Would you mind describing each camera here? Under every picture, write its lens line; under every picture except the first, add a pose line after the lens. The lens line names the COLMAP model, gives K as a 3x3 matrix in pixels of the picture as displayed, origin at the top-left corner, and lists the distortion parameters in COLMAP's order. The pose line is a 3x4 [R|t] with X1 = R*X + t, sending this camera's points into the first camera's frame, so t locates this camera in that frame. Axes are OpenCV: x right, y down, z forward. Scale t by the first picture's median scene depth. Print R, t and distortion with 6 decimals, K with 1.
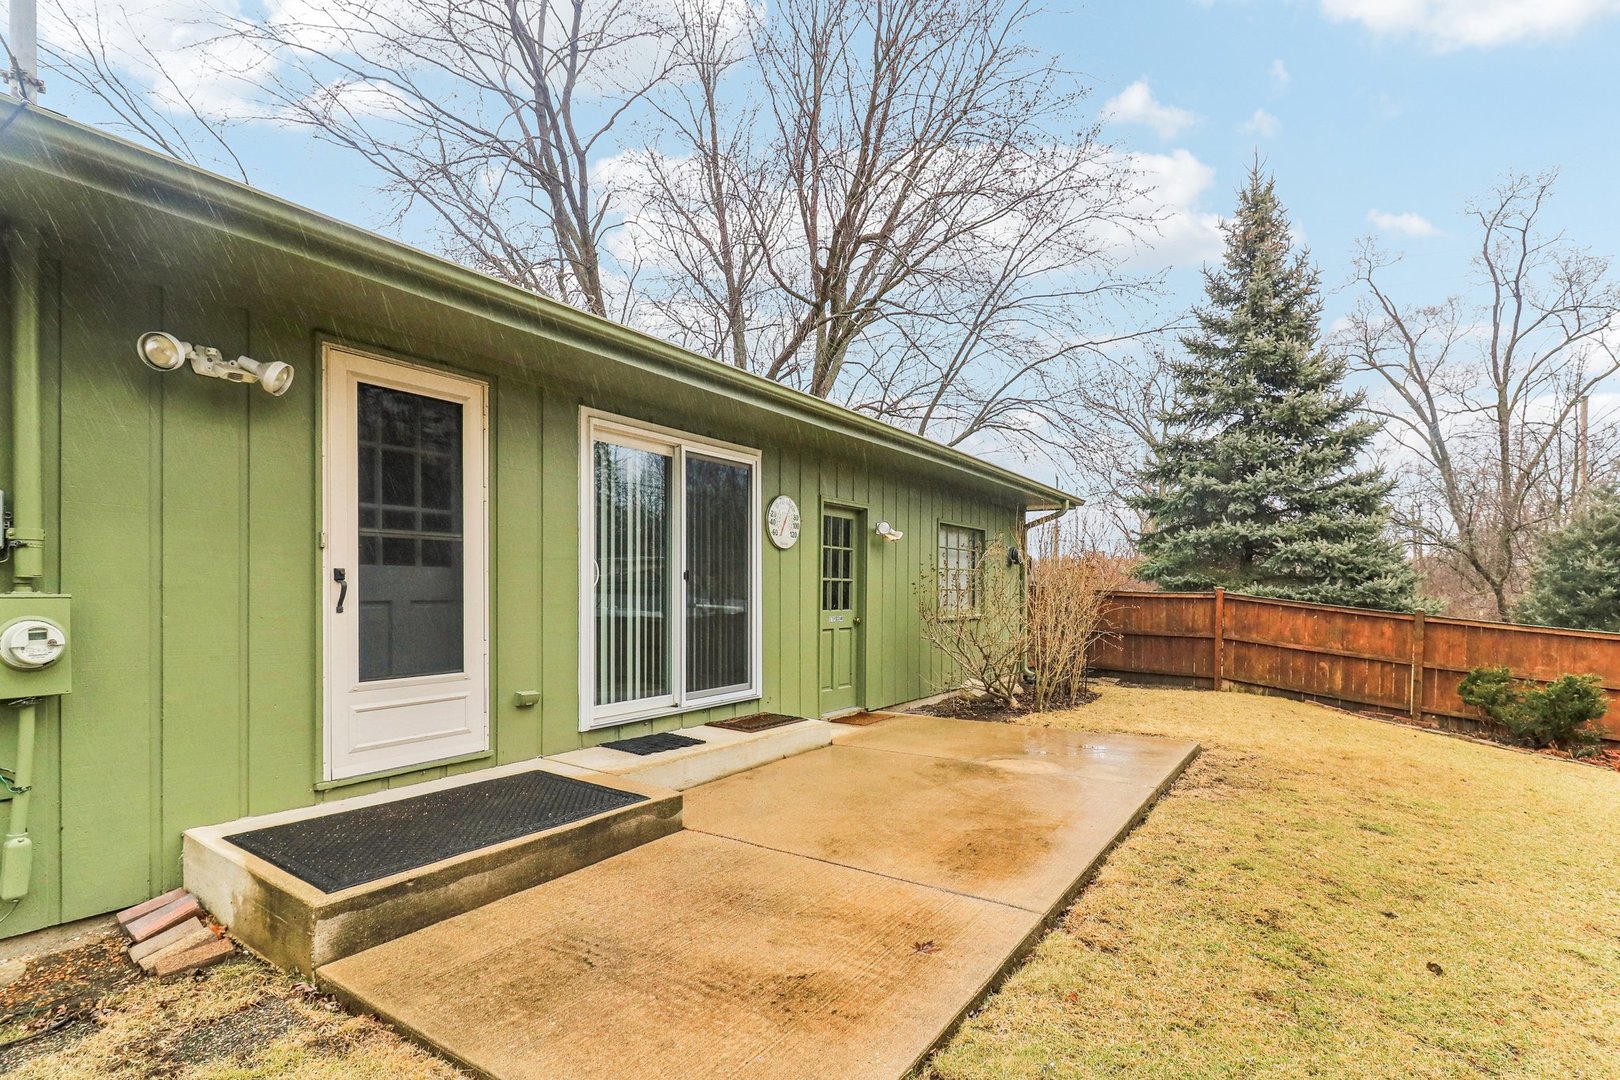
lens RADIAL K [[754.0, 0, 786.6], [0, 754.0, 592.2], [0, 0, 1]] dist [0.014676, -0.013672]
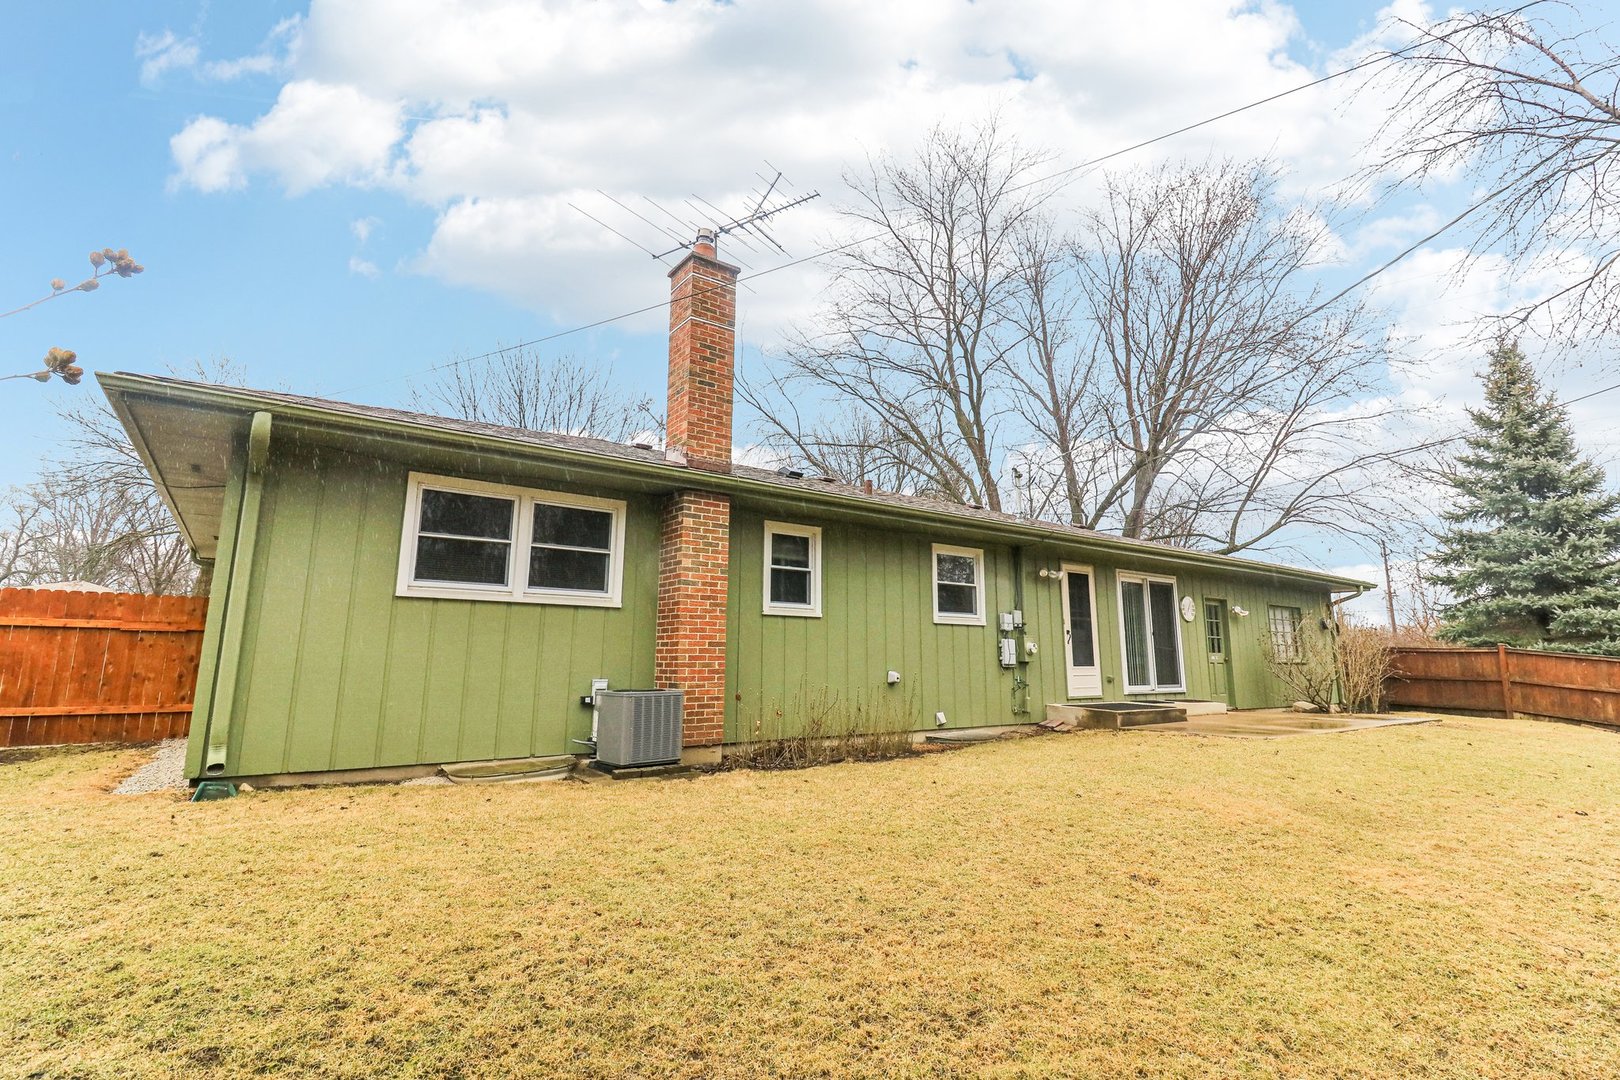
lens RADIAL K [[748.1, 0, 802.4], [0, 748.1, 530.8], [0, 0, 1]] dist [0.026842, -0.017353]
pose [[0.946872, -0.056093, -0.316682, -0.175362], [-0.001069, 0.984119, -0.177509, 0.034001], [0.321609, 0.168417, 0.931774, -0.681514]]
